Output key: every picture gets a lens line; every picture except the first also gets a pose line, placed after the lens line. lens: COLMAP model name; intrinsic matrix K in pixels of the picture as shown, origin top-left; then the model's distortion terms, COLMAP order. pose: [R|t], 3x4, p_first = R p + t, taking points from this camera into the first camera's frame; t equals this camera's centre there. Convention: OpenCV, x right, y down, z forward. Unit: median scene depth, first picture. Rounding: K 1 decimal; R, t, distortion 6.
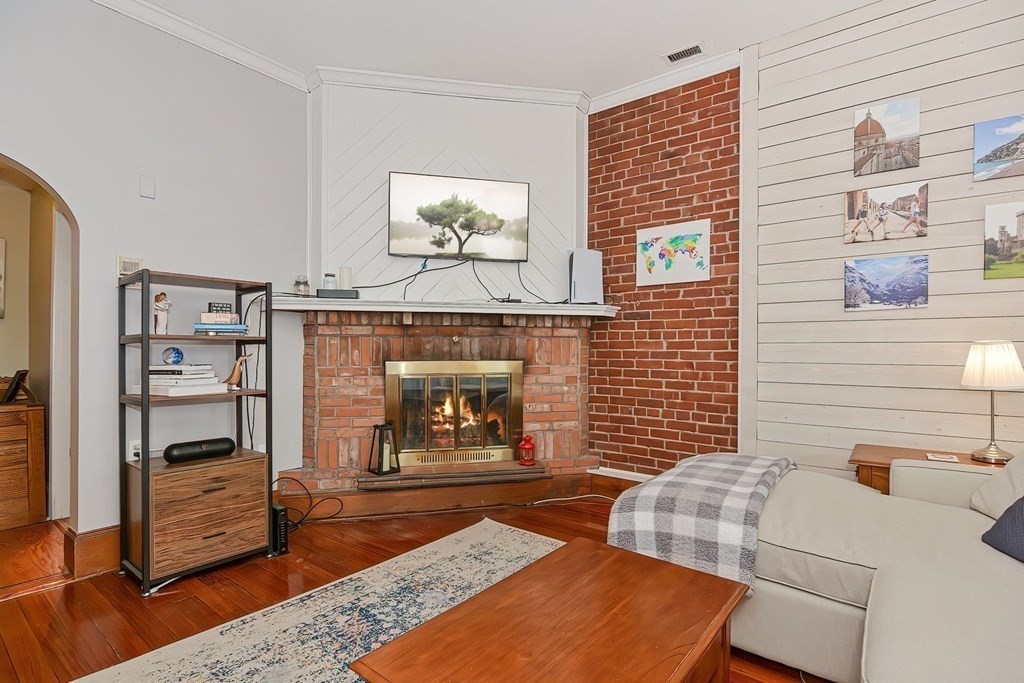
lens RADIAL K [[491.7, 0, 513.4], [0, 491.7, 347.9], [0, 0, 1]] dist [-0.015007, 0.000985]
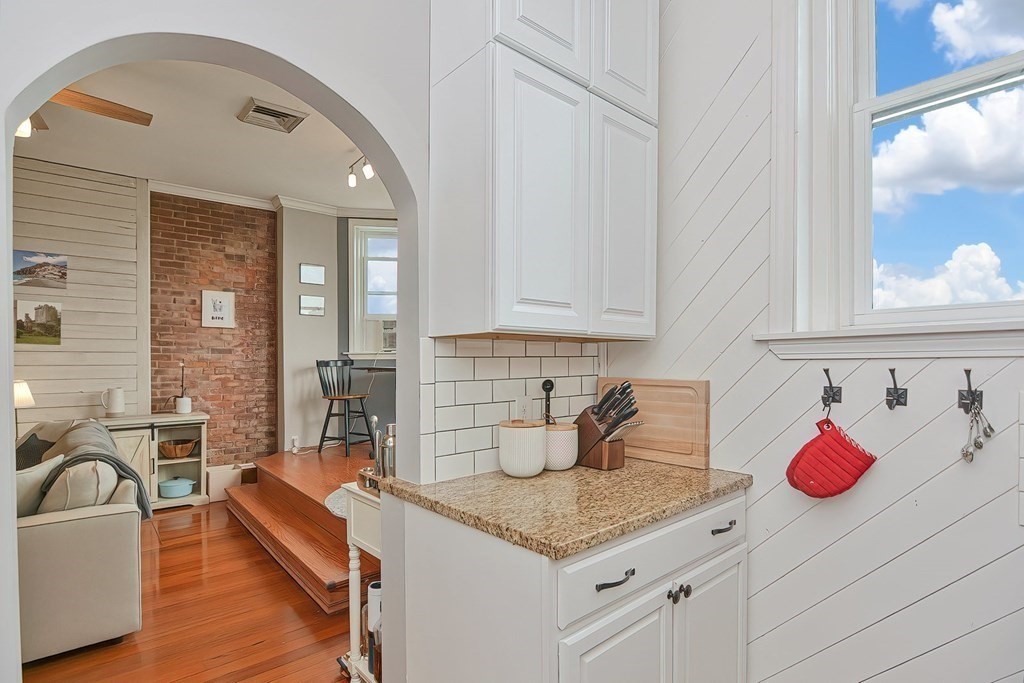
lens RADIAL K [[503.9, 0, 510.2], [0, 503.9, 365.4], [0, 0, 1]] dist [-0.017101, -0.000127]
pose [[0.188442, -0.013633, 0.981990, -0.293986], [-0.000411, 0.999902, 0.013961, -0.064367], [-0.982084, -0.003035, 0.188418, -0.738218]]
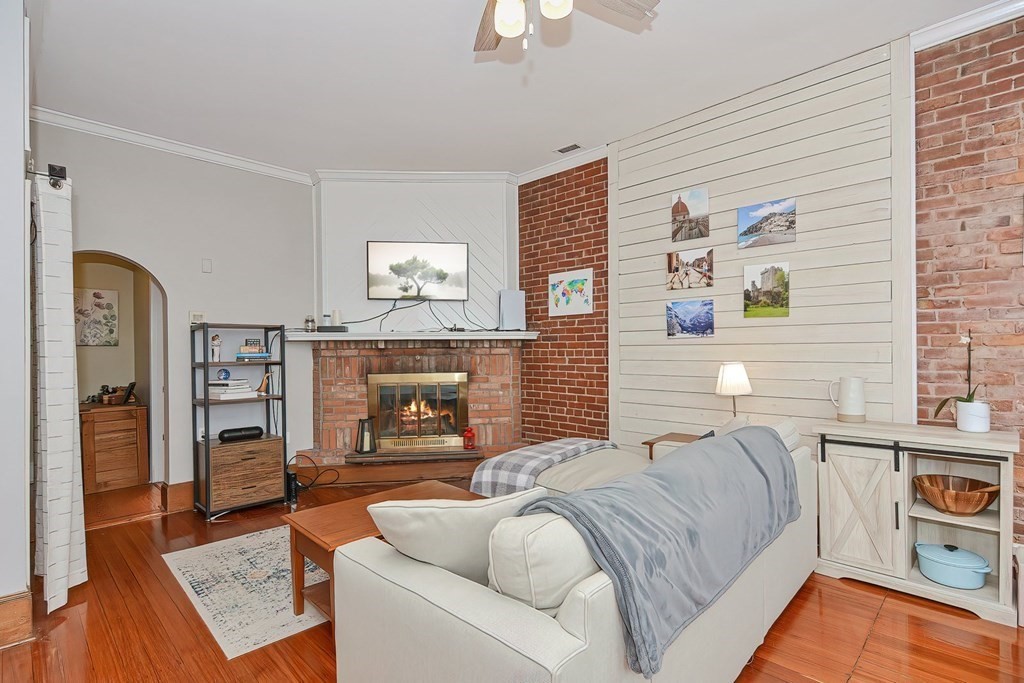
lens RADIAL K [[493.0, 0, 511.4], [0, 493.0, 351.8], [0, 0, 1]] dist [-0.000092, -0.000046]
pose [[0.993161, -0.012902, -0.116042, 0.328728], [0.013780, 0.999882, 0.006764, -0.043029], [0.115941, -0.008317, 0.993221, -0.378099]]
